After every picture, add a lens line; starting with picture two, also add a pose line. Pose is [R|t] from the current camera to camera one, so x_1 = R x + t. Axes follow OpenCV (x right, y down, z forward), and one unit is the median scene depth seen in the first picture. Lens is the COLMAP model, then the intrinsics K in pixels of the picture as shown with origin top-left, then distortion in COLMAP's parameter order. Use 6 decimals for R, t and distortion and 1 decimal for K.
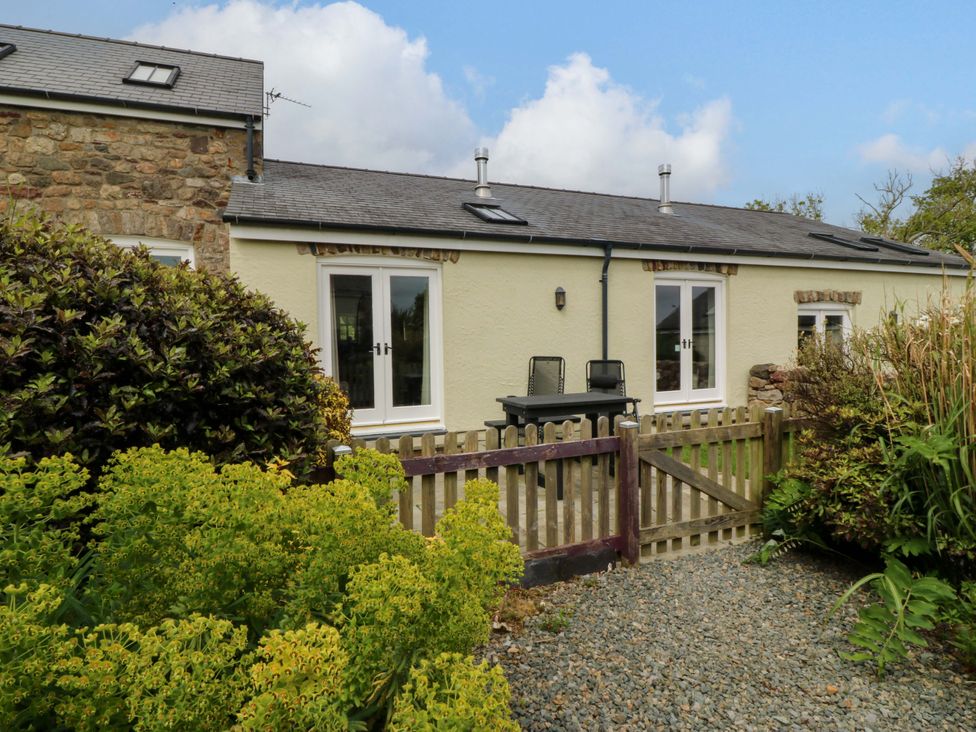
lens RADIAL K [[529.8, 0, 488.7], [0, 529.8, 357.0], [0, 0, 1]] dist [-0.000122, -0.010216]
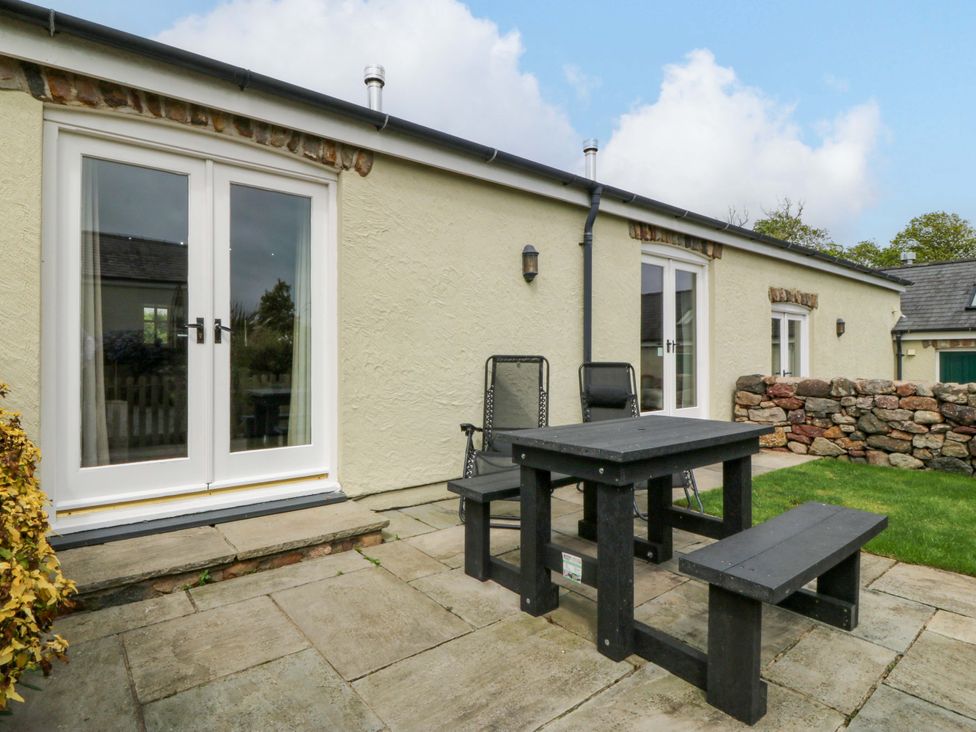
lens RADIAL K [[529.8, 0, 488.7], [0, 529.8, 357.0], [0, 0, 1]] dist [-0.000122, -0.010216]
pose [[0.958671, 0.014224, 0.284162, -0.087928], [-0.001575, 0.999000, -0.044692, 0.027059], [-0.284513, 0.042397, 0.957734, 0.440917]]
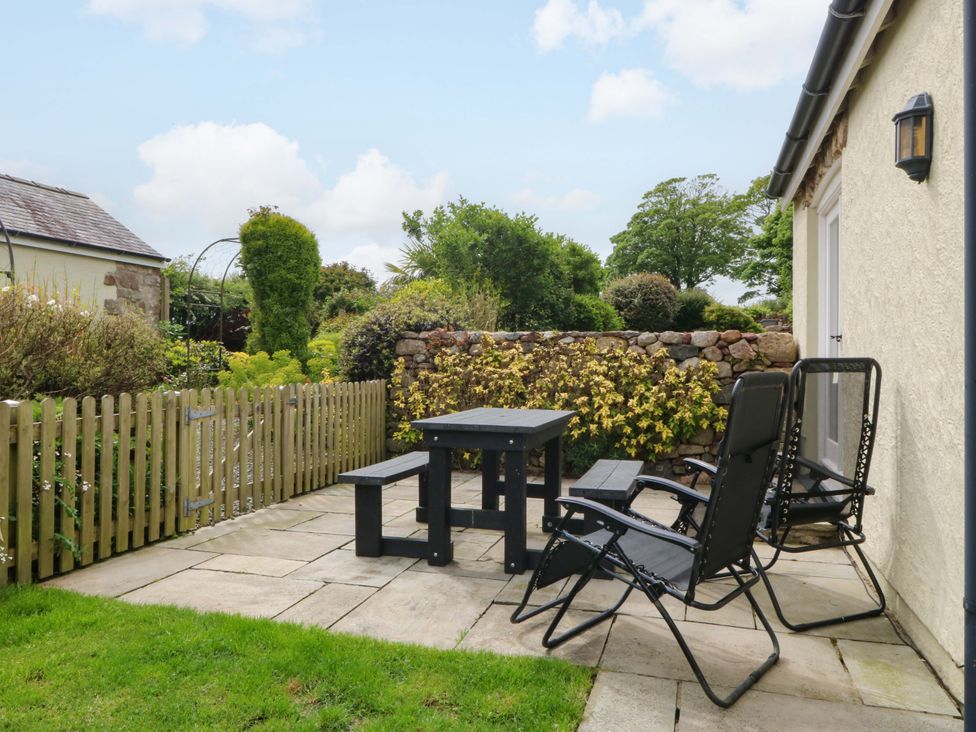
lens RADIAL K [[691.3, 0, 488.6], [0, 691.3, 353.5], [0, 0, 1]] dist [0.014349, -0.007359]
pose [[-0.636609, -0.000919, -0.771186, 0.549852], [-0.027288, 0.999400, 0.021335, -0.006050], [0.770704, 0.034626, -0.636252, 1.091193]]
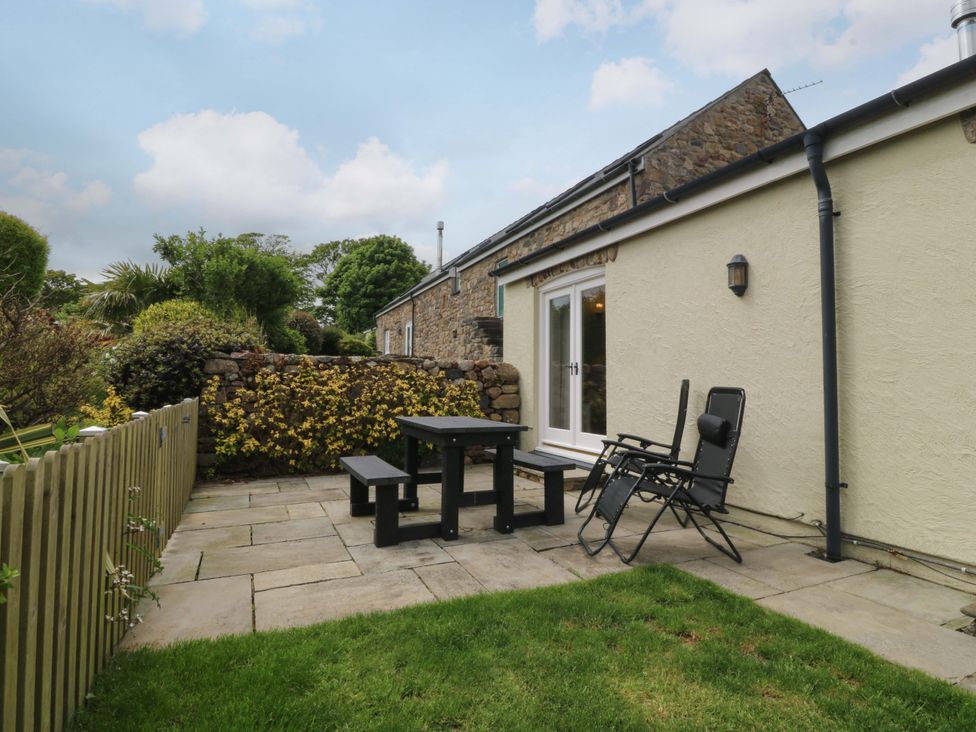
lens RADIAL K [[529.8, 0, 488.7], [0, 529.8, 357.0], [0, 0, 1]] dist [-0.000122, -0.010216]
pose [[0.044079, -0.036907, -0.998346, 0.688998], [-0.046212, 0.998172, -0.038940, 0.007390], [0.997959, 0.047852, 0.042293, 0.747091]]
